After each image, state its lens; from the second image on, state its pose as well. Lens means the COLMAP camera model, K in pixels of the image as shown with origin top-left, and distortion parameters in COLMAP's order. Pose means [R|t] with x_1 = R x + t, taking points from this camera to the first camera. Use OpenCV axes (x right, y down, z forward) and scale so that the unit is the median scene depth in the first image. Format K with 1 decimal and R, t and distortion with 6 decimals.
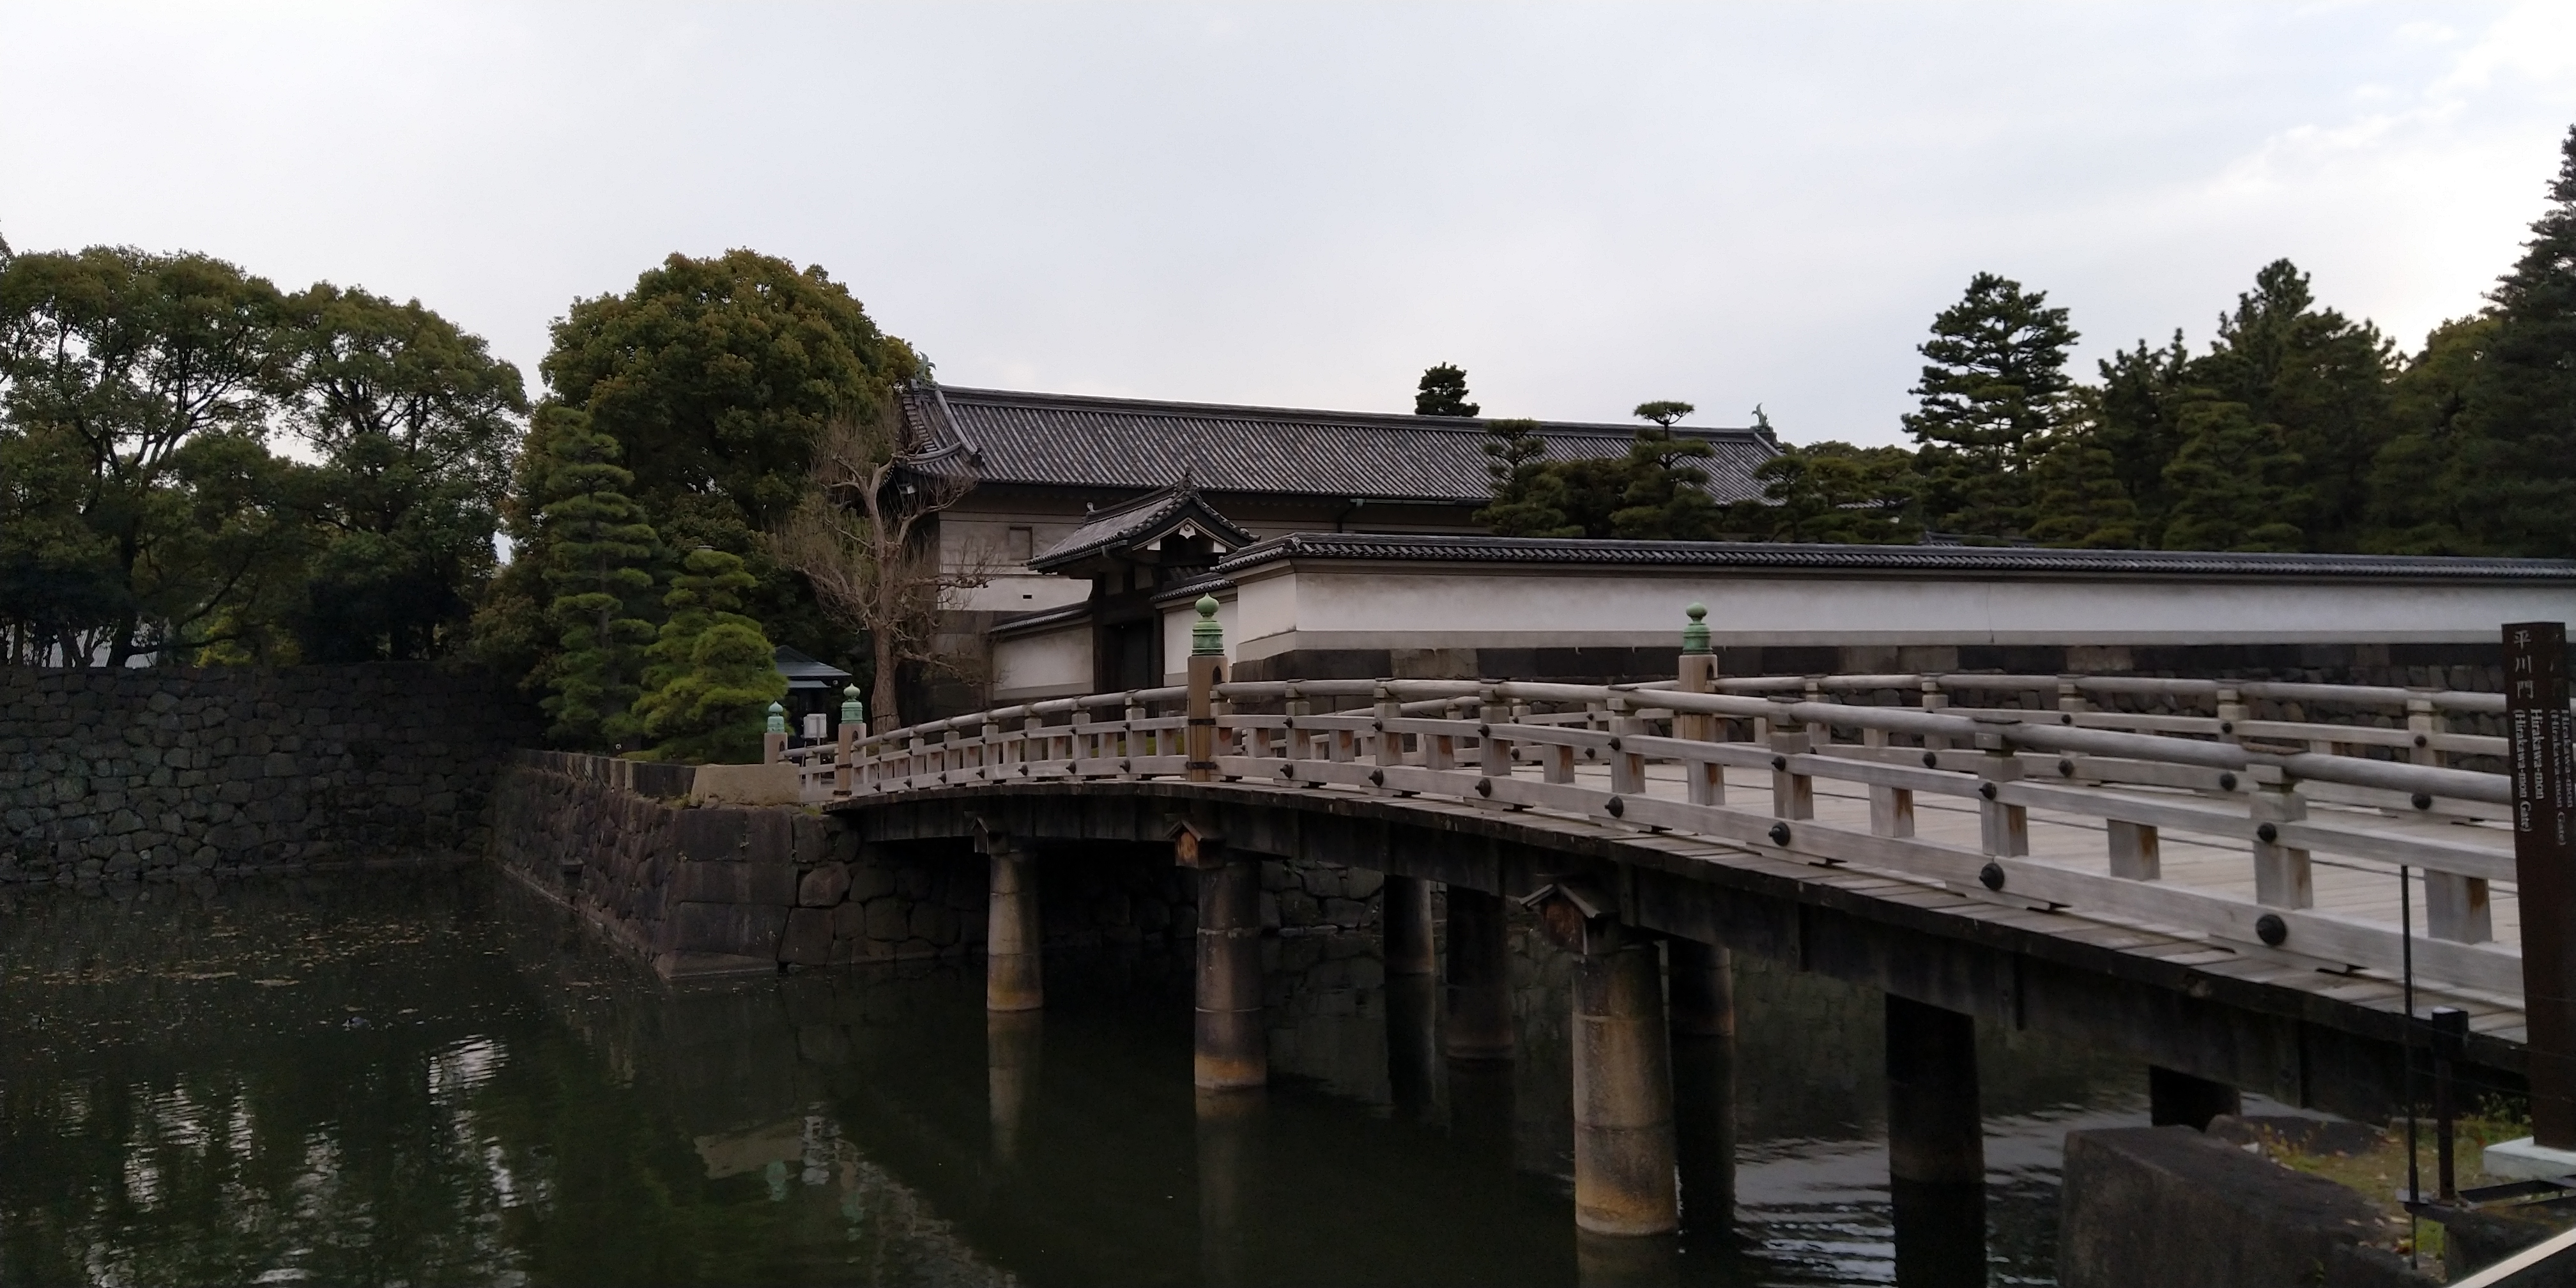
lens RADIAL K [[1996.6, 0, 1289.7], [0, 1996.6, 551.9], [0, 0, 1]] dist [0.073160, -0.054288]
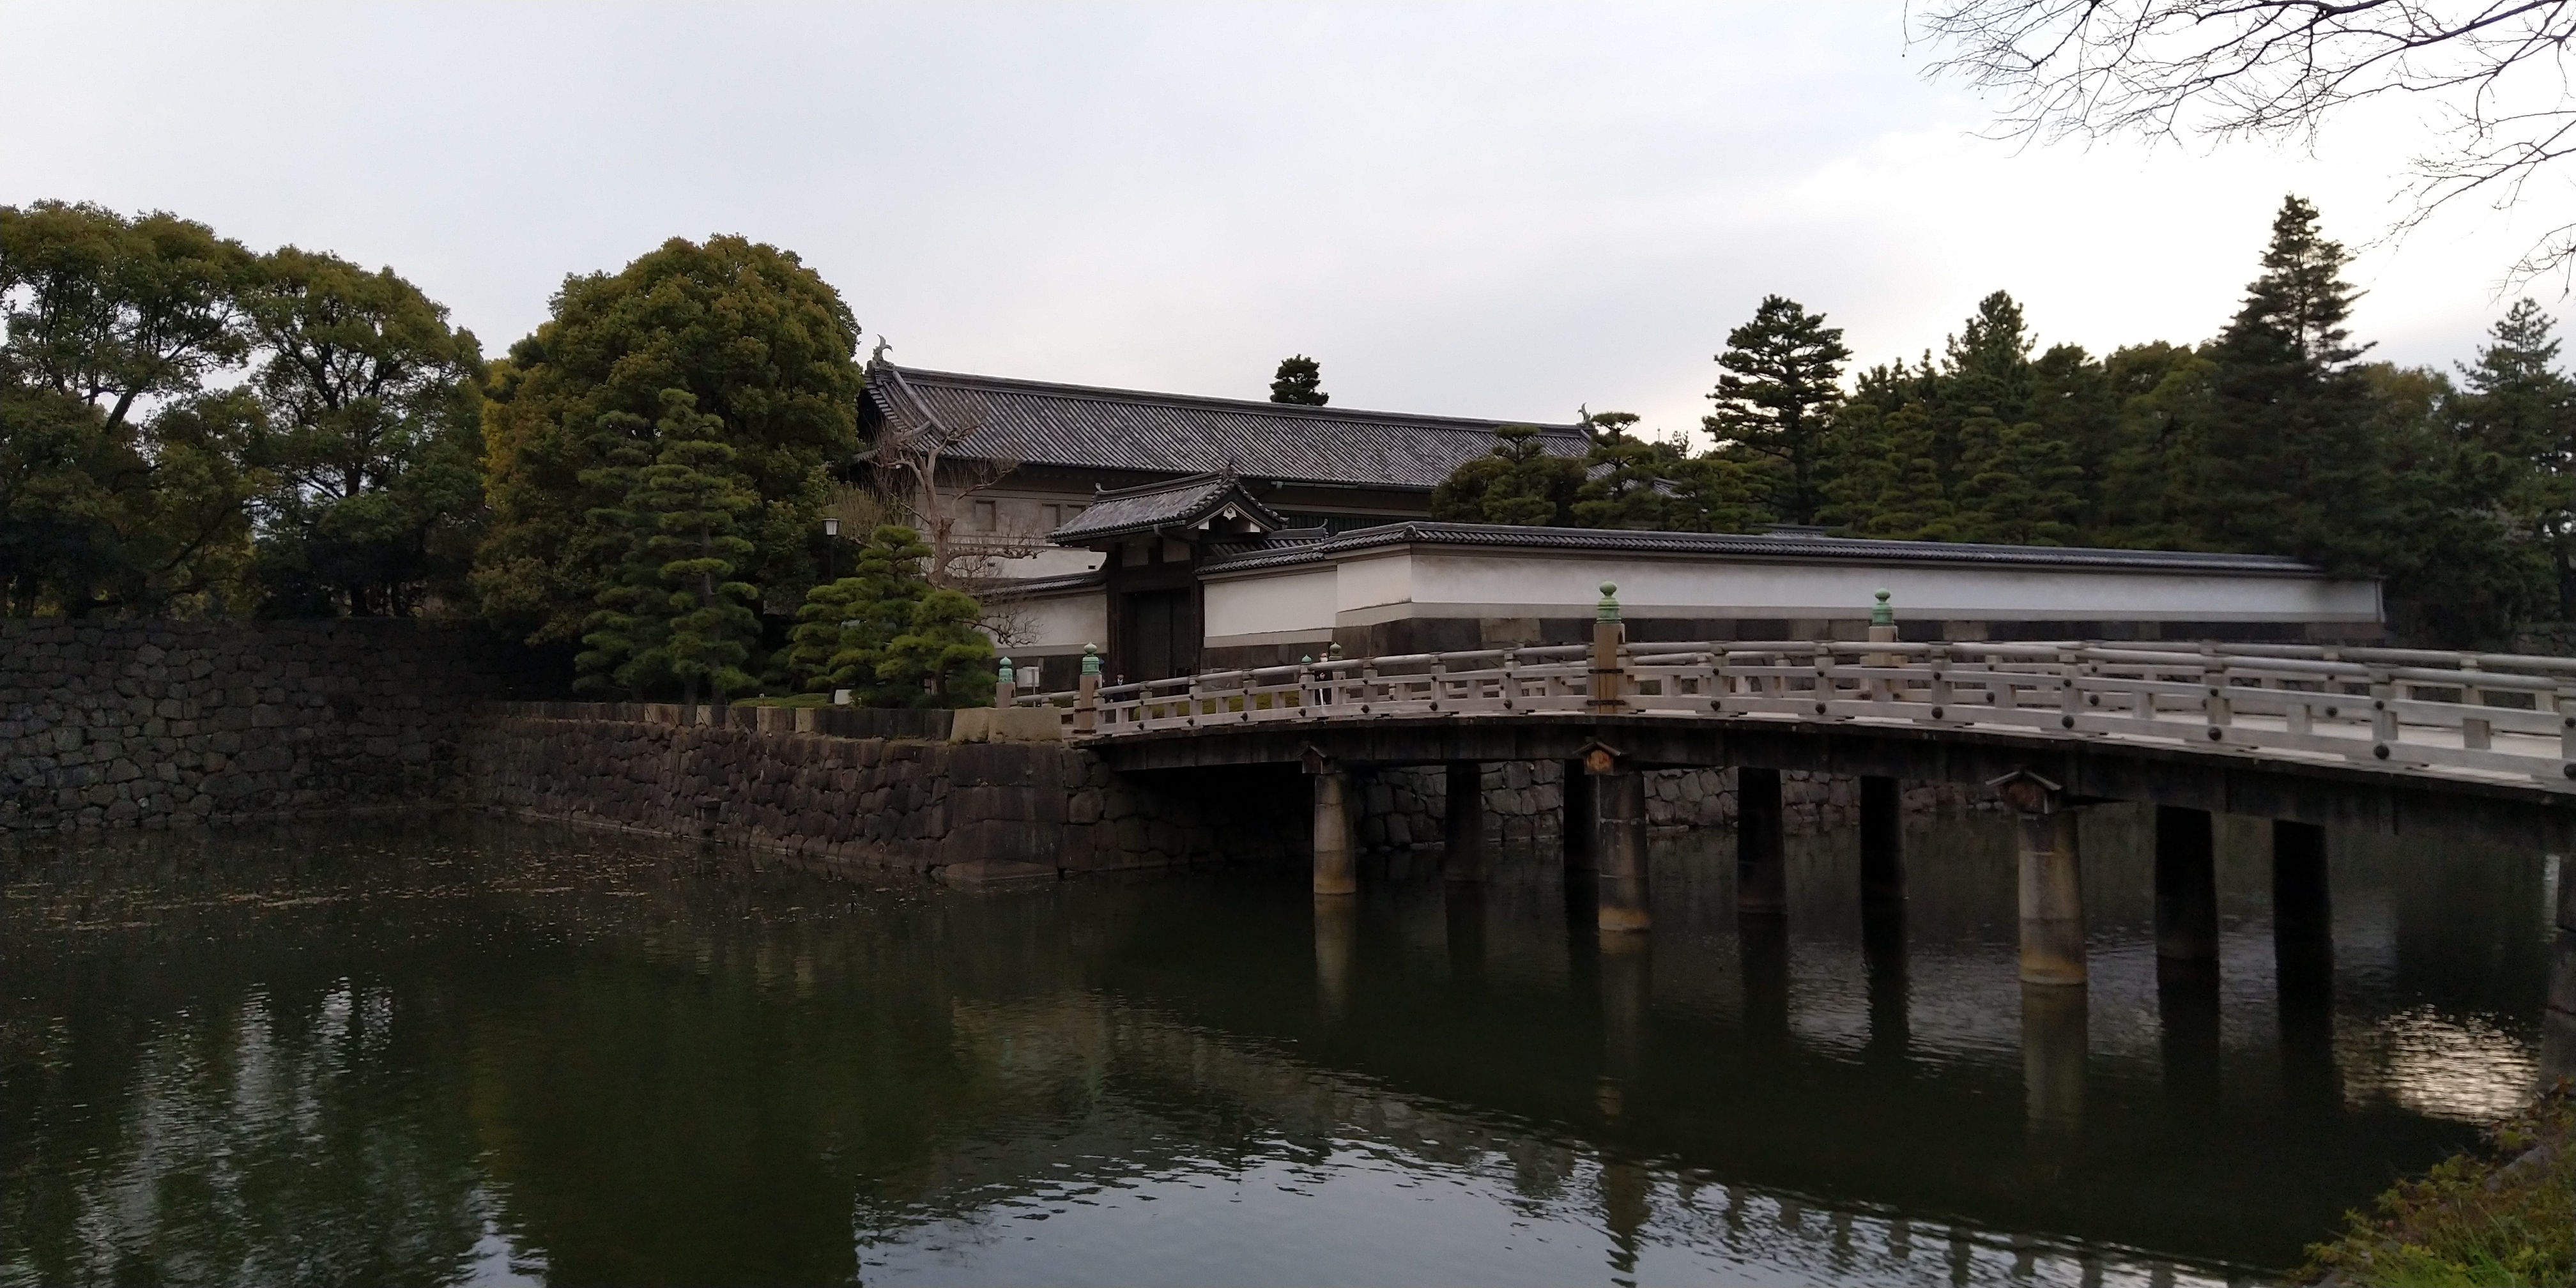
lens RADIAL K [[1996.6, 0, 1289.5], [0, 1996.6, 593.6], [0, 0, 1]] dist [0.073160, -0.054288]
pose [[0.983273, 0.013077, 0.181669, -0.188417], [-0.019914, 0.999158, 0.035862, -0.005131], [-0.181047, -0.038880, 0.982706, -0.118952]]
